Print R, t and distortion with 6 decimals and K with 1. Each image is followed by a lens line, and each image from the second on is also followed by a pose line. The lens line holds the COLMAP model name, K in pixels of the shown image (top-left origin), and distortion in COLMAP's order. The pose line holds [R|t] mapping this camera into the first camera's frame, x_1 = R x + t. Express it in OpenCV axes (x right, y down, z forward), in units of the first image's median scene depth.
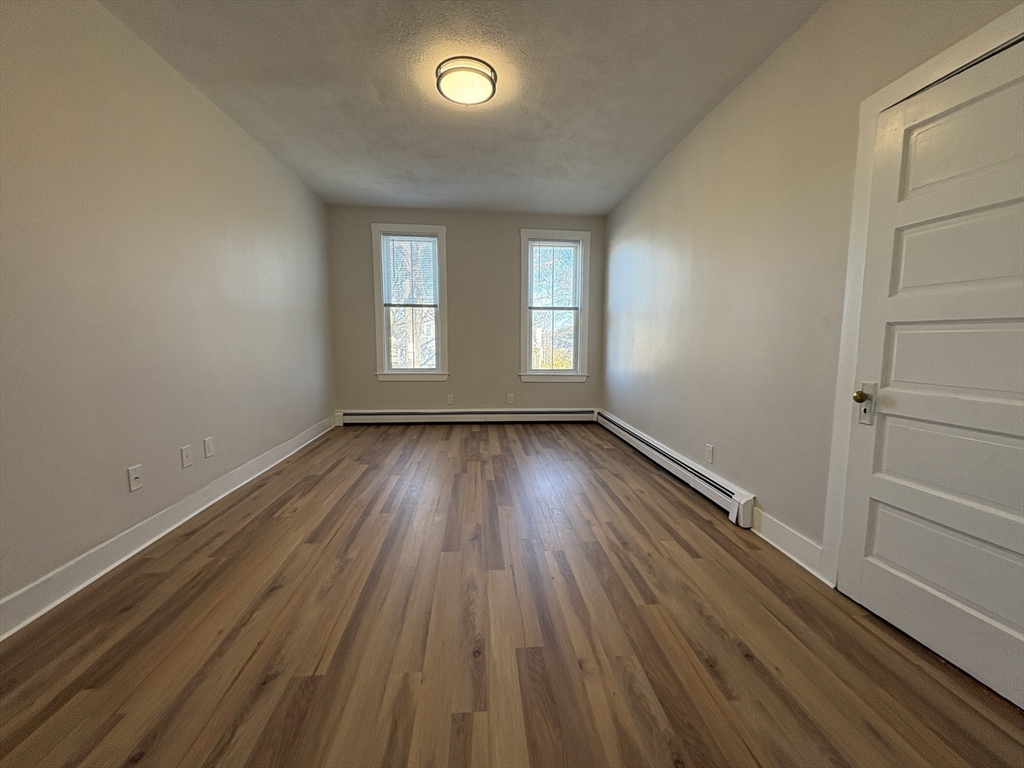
lens RADIAL K [[403.1, 0, 512.0], [0, 403.1, 384.0], [0, 0, 1]] dist [-0.000799, 0.000022]
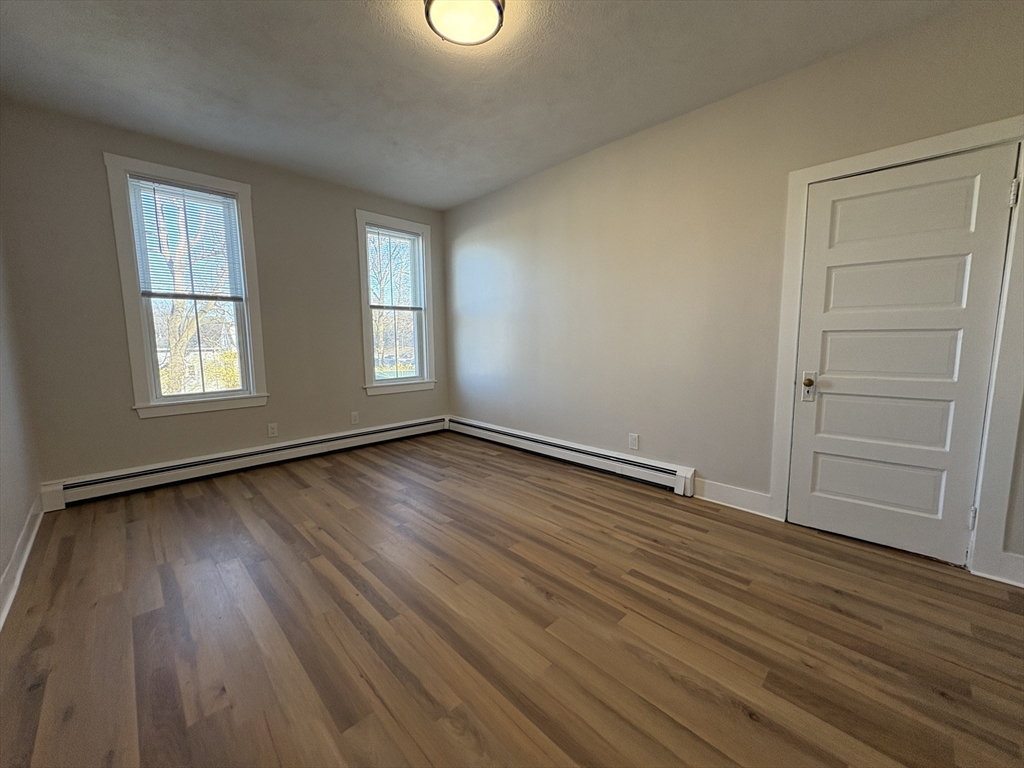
lens RADIAL K [[403.1, 0, 512.0], [0, 403.1, 384.0], [0, 0, 1]] dist [-0.000799, 0.000022]
pose [[0.775238, -0.085662, 0.625834, -0.465337], [0.084916, 0.995902, 0.031128, -0.053491], [-0.625935, 0.029012, 0.779335, 0.304076]]
